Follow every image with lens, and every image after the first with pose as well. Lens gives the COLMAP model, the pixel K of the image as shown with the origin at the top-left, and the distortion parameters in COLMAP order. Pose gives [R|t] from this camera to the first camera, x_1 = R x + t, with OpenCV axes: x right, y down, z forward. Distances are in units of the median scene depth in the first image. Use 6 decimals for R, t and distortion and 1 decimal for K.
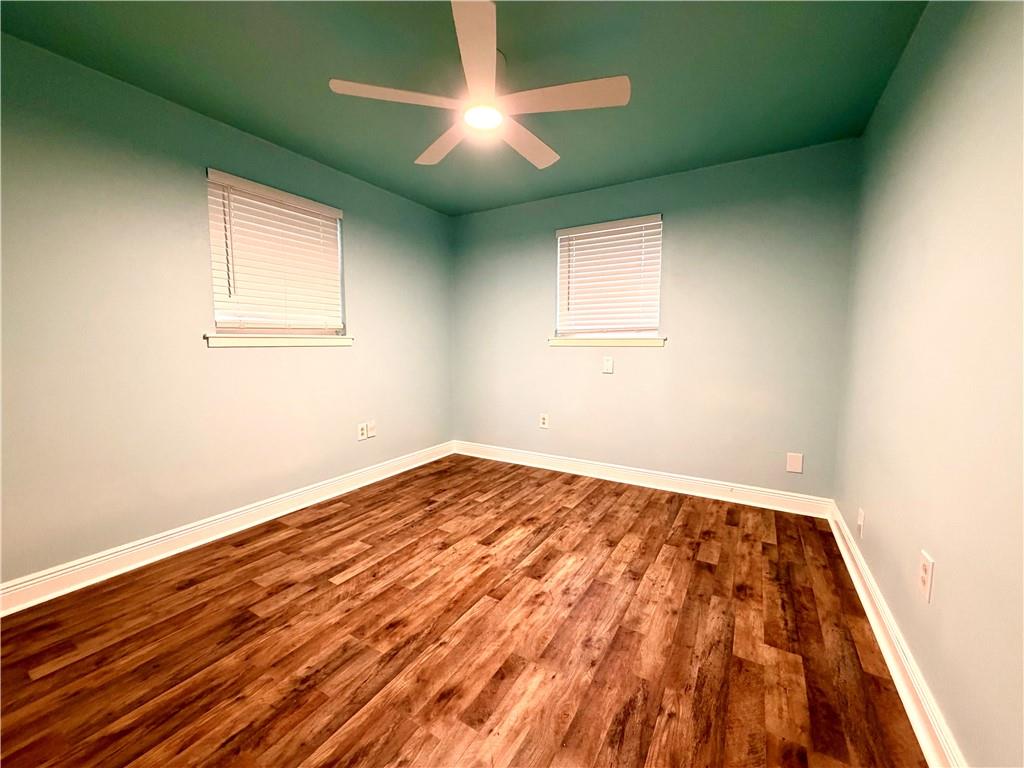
lens RADIAL K [[409.1, 0, 515.0], [0, 409.1, 380.3], [0, 0, 1]] dist [-0.000557, -0.000408]
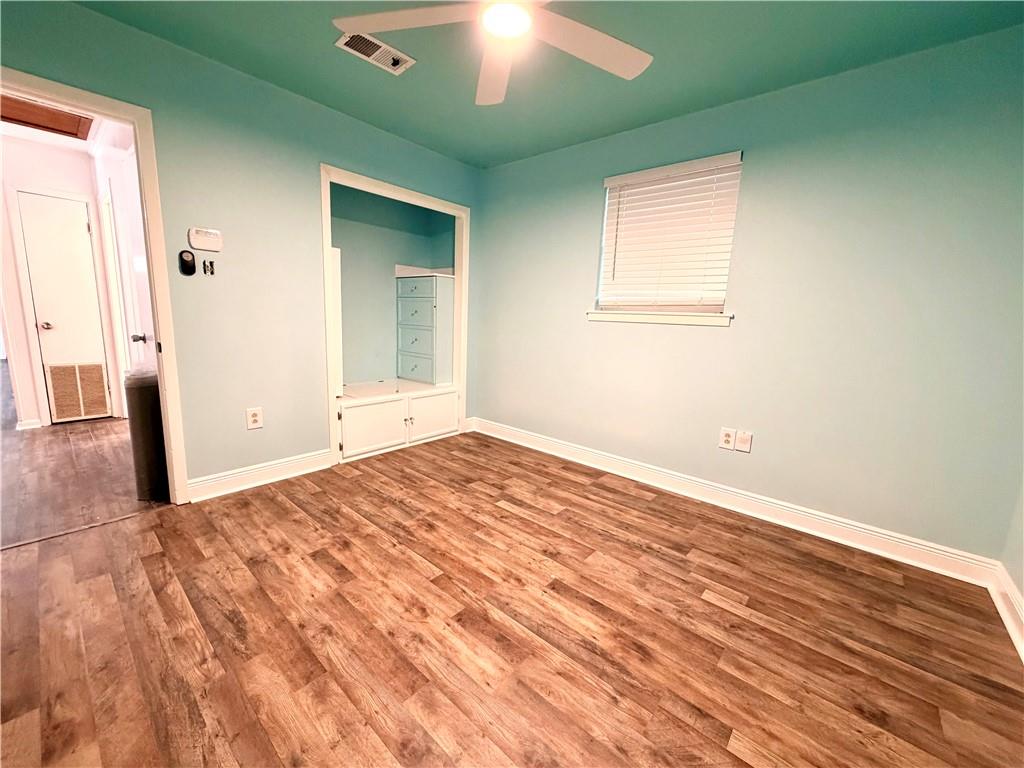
lens RADIAL K [[409.1, 0, 506.1], [0, 409.1, 383.4], [0, 0, 1]] dist [-0.000557, -0.000408]
pose [[-0.187888, 0.155399, -0.969819, 0.752759], [-0.129497, 0.974865, 0.181296, -0.106931], [0.973616, 0.159652, -0.163041, 1.195173]]
